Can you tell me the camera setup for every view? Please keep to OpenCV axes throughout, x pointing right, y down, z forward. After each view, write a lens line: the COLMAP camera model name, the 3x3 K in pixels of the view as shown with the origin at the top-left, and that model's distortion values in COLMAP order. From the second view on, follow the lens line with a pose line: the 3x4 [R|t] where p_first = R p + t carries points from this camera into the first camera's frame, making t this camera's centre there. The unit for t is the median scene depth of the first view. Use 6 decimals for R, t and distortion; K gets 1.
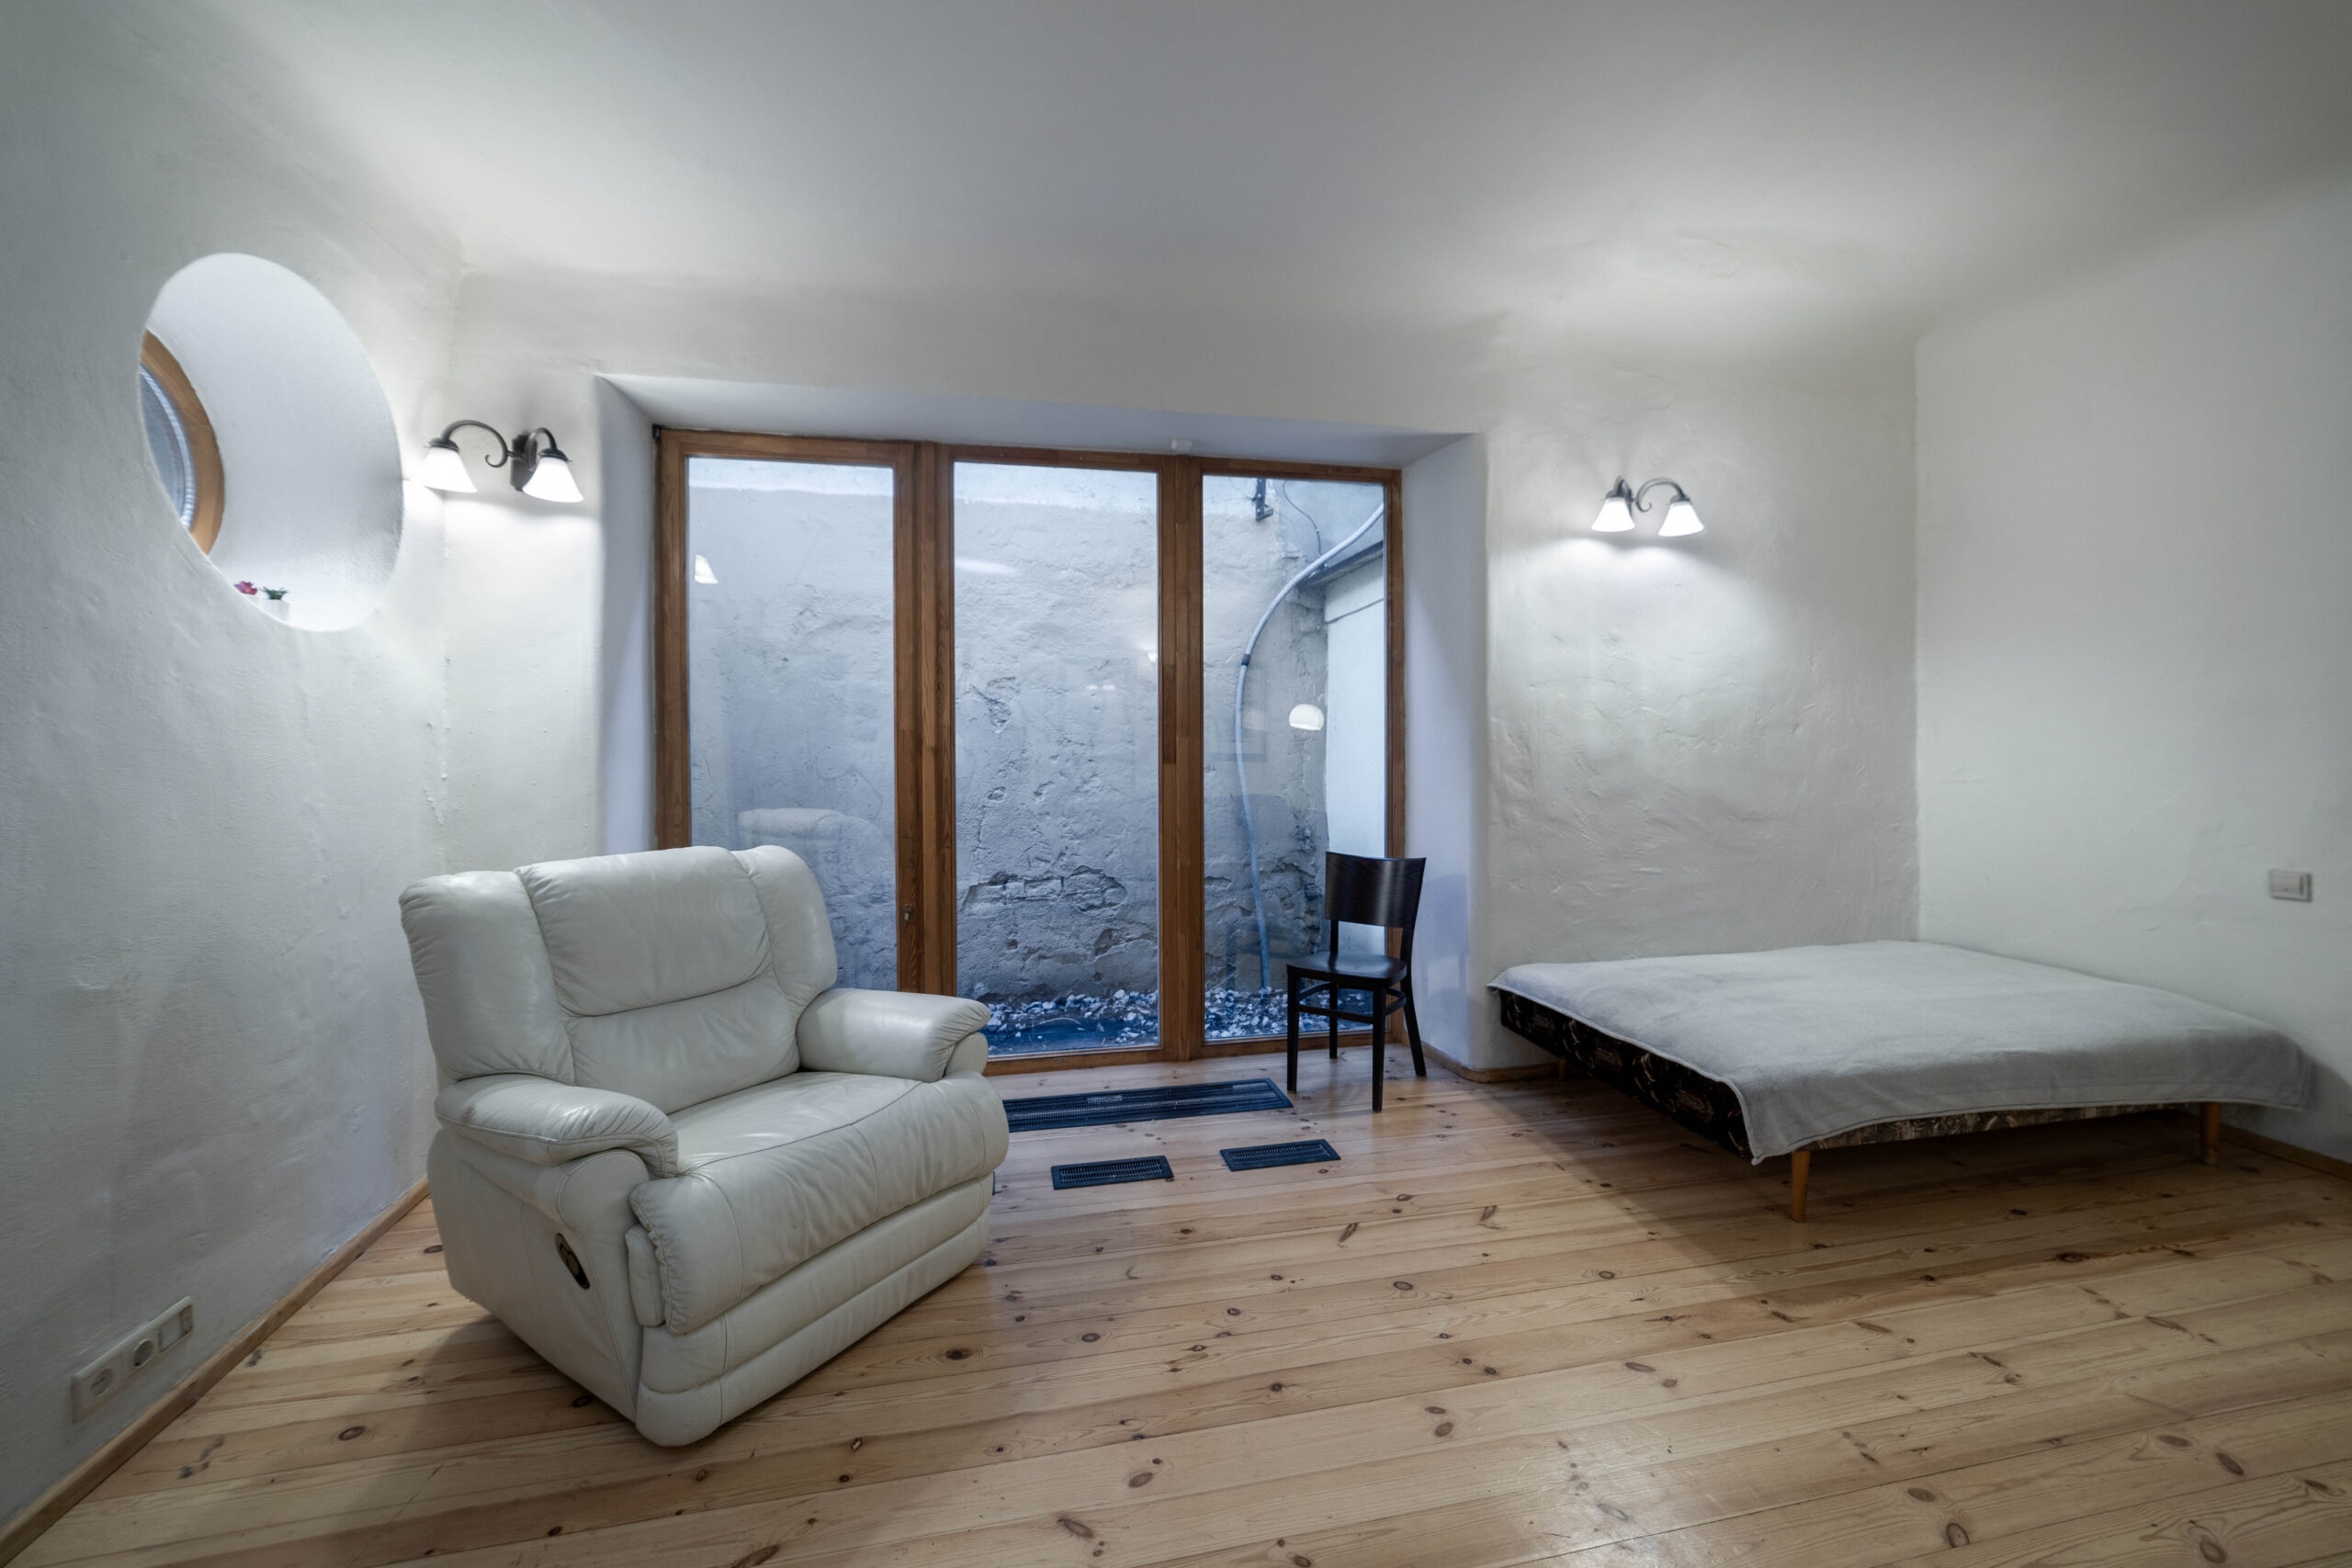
lens RADIAL K [[897.5, 0, 1181.4], [0, 897.5, 770.2], [0, 0, 1]] dist [-0.021722, 0.007287]
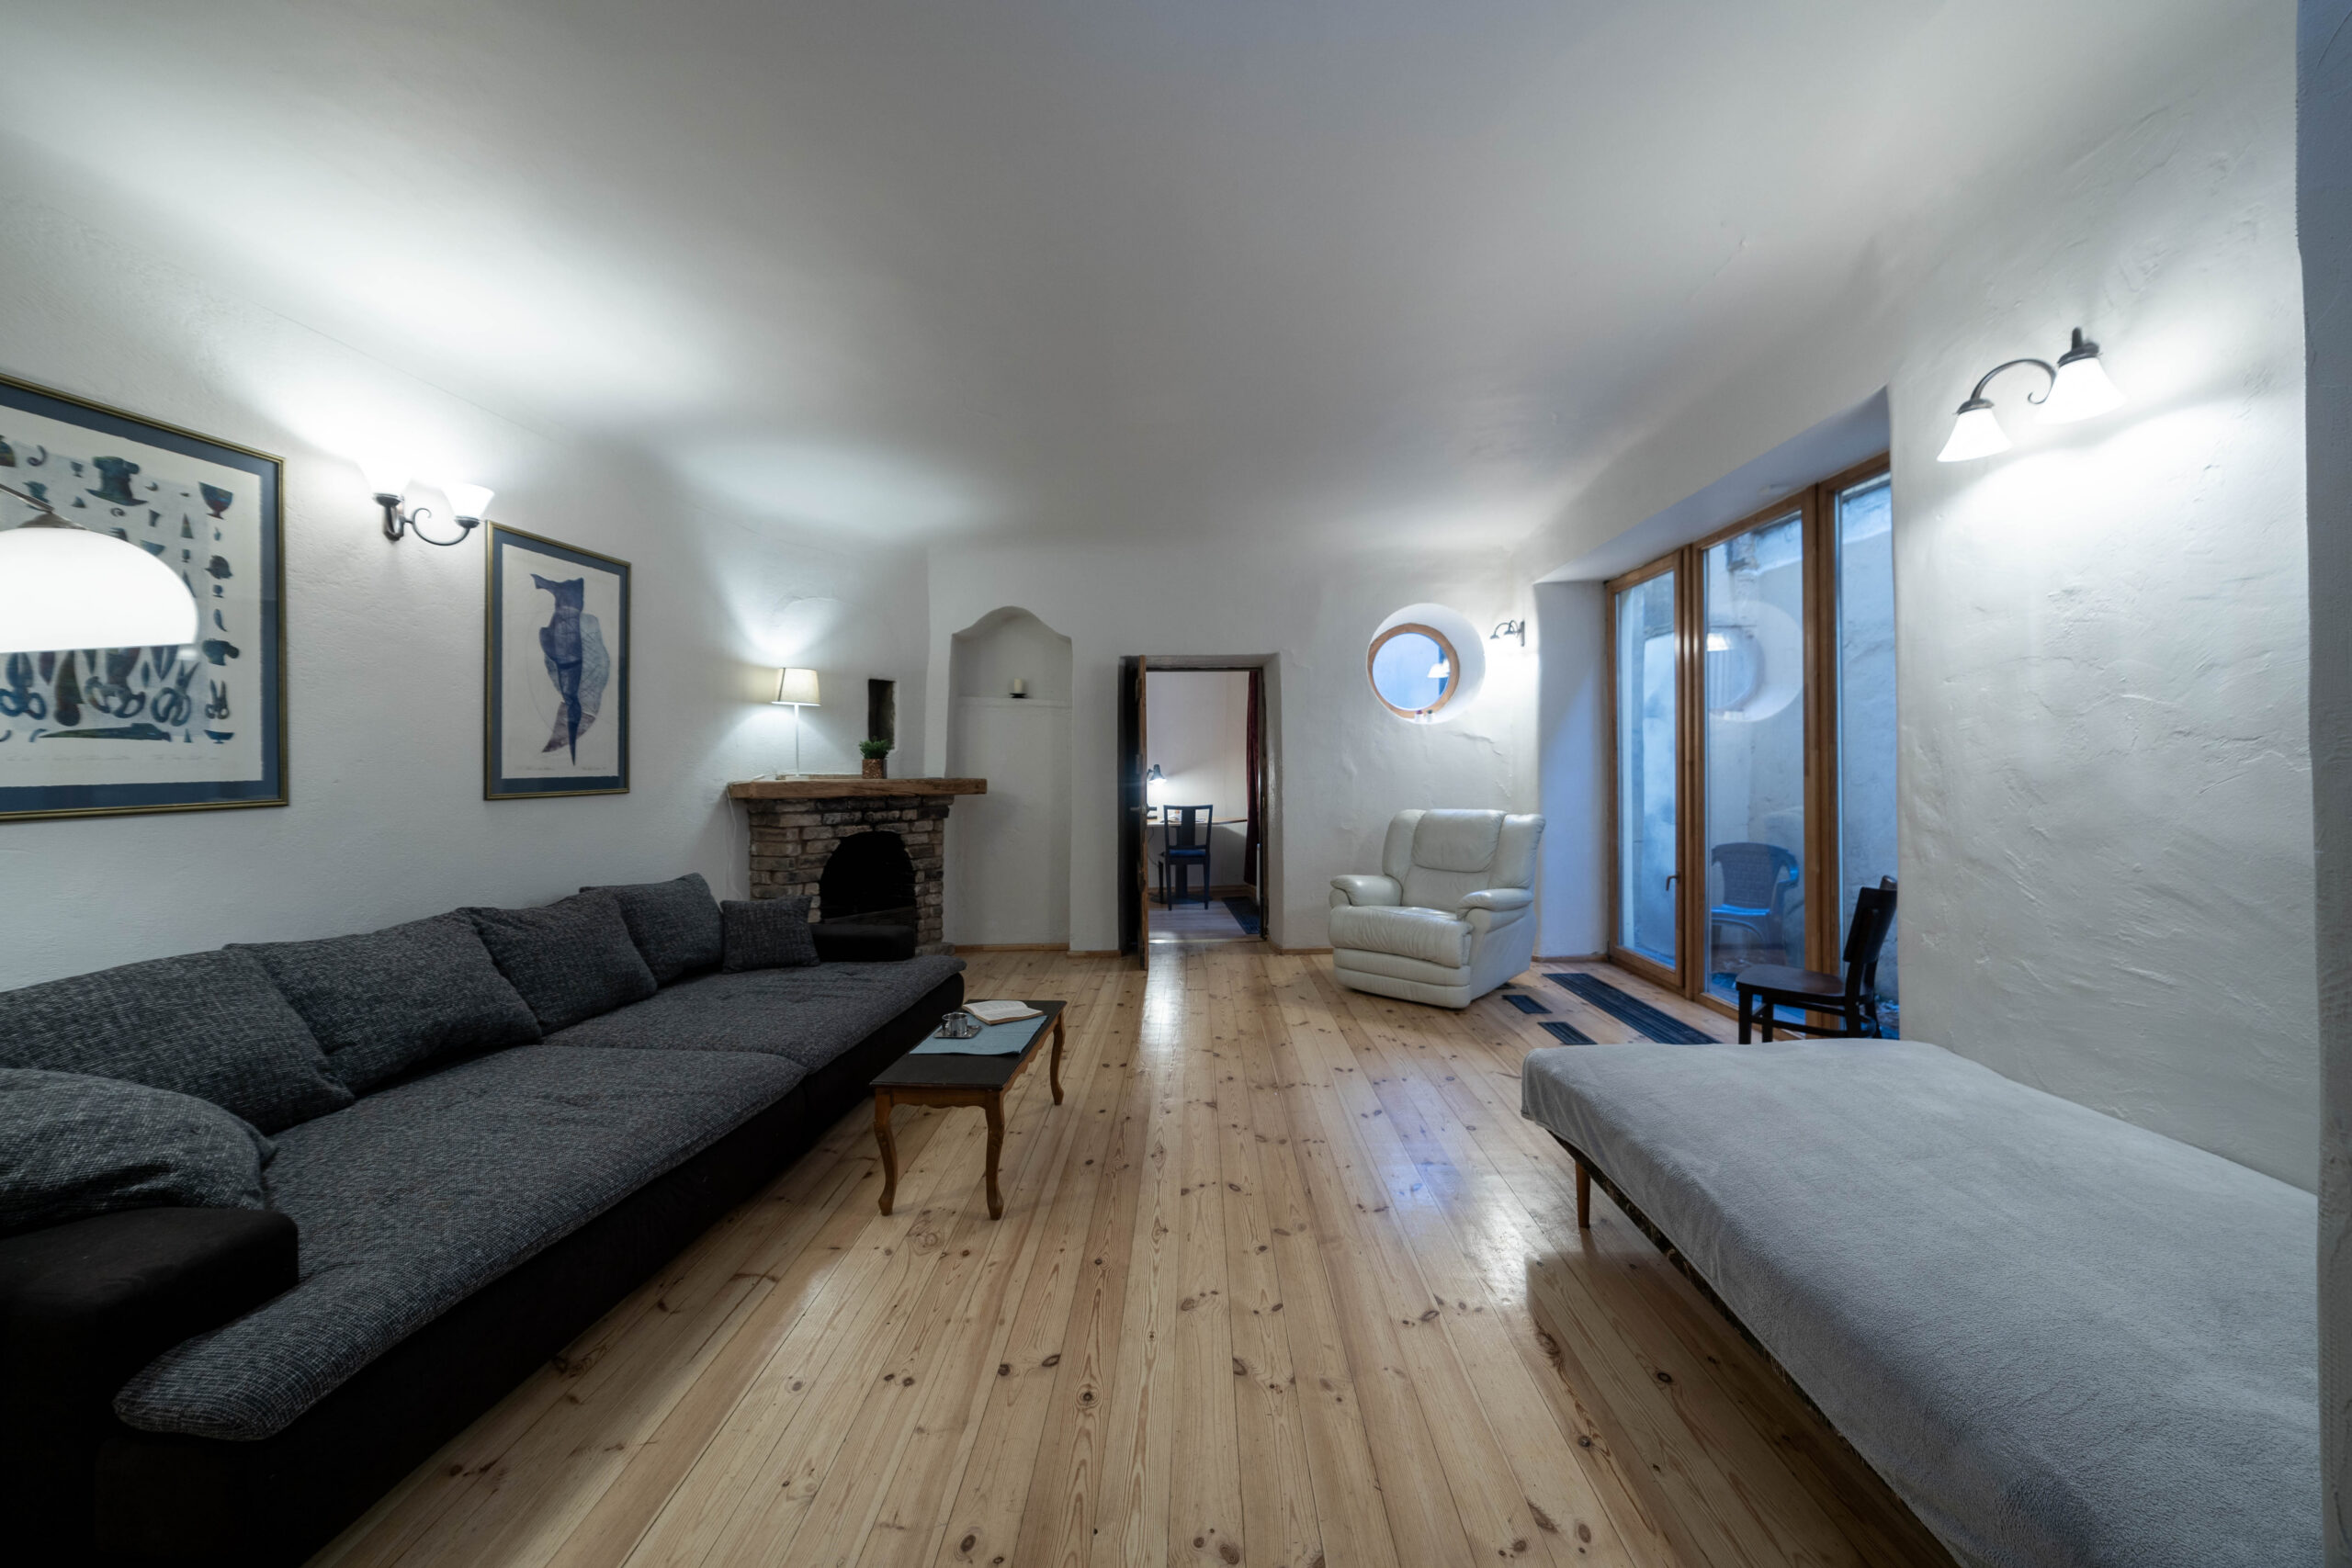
lens RADIAL K [[919.8, 0, 1179.5], [0, 919.8, 764.7], [0, 0, 1]] dist [-0.008580, 0.008272]
pose [[-0.227293, 0.004296, -0.973817, 1.631245], [-0.006729, 0.999959, 0.005982, -0.029459], [0.973803, 0.007913, -0.227255, 0.690038]]
